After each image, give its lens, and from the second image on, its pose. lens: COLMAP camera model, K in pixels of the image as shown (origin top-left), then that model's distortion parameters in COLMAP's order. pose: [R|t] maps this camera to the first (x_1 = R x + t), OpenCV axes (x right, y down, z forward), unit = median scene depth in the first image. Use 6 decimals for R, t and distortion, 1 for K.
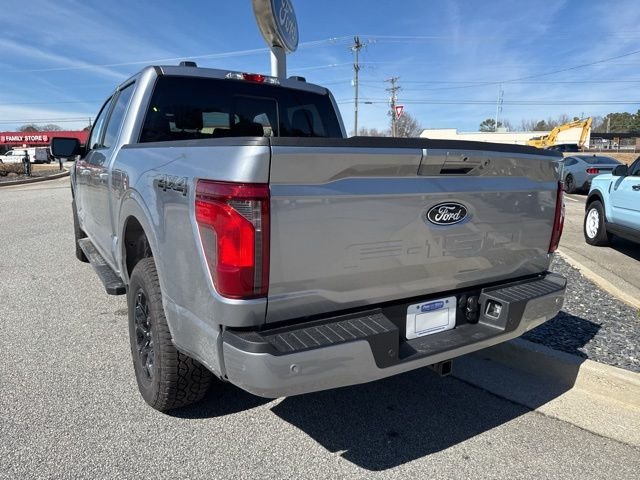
lens RADIAL K [[449.8, 0, 318.8], [0, 449.8, 245.3], [0, 0, 1]] dist [0.032716, -0.034233]
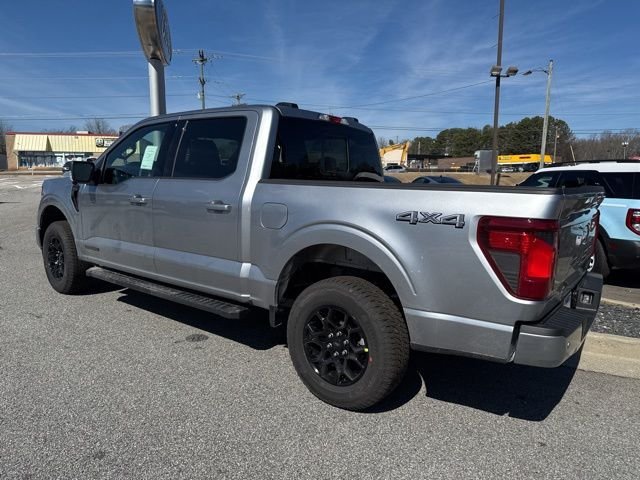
lens RADIAL K [[454.4, 0, 319.5], [0, 454.4, 243.1], [0, 0, 1]] dist [0.033322, -0.040357]
pose [[0.935499, -0.040000, 0.351058, -0.063173], [0.052689, 0.998255, -0.026662, -0.002776], [-0.349379, 0.043439, 0.935974, -0.006275]]
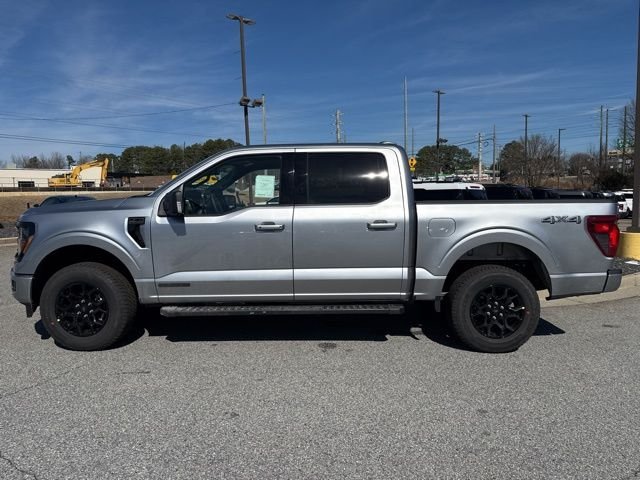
lens RADIAL K [[449.8, 0, 318.8], [0, 449.8, 245.3], [0, 0, 1]] dist [0.032716, -0.034233]
pose [[0.515021, -0.106655, 0.850516, -0.148380], [0.172709, 0.984791, 0.018911, -0.013049], [-0.839598, 0.137152, 0.525608, 0.040066]]
